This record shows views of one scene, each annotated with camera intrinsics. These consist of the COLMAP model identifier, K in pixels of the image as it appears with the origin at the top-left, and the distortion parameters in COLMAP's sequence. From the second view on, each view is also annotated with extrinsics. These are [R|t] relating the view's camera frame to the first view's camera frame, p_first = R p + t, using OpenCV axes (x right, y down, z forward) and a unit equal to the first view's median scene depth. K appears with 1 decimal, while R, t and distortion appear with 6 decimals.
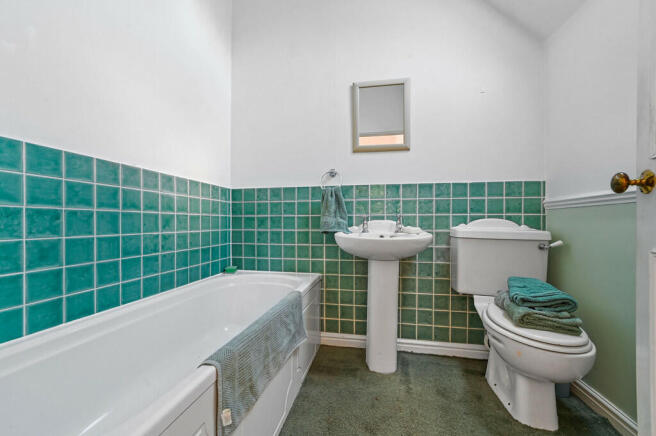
lens RADIAL K [[258.0, 0, 325.5], [0, 258.0, 222.1], [0, 0, 1]] dist [-0.009357, 0.003676]
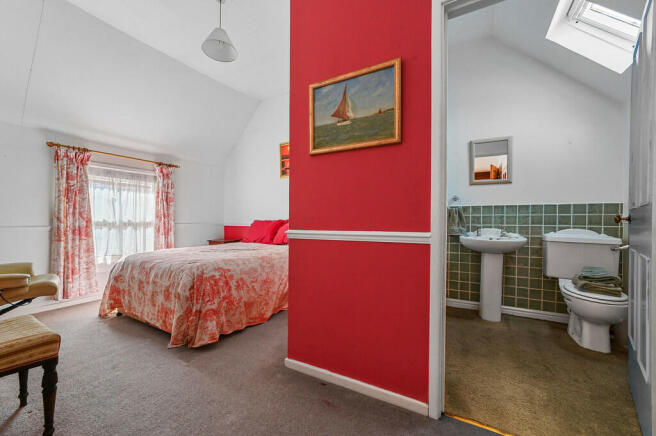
lens RADIAL K [[258.0, 0, 330.5], [0, 258.0, 221.6], [0, 0, 1]] dist [-0.009357, 0.003676]
pose [[0.953884, 0.008847, -0.300046, -0.252585], [-0.010608, 0.999935, -0.004241, -0.034172], [0.299989, 0.007228, 0.953915, -0.818245]]
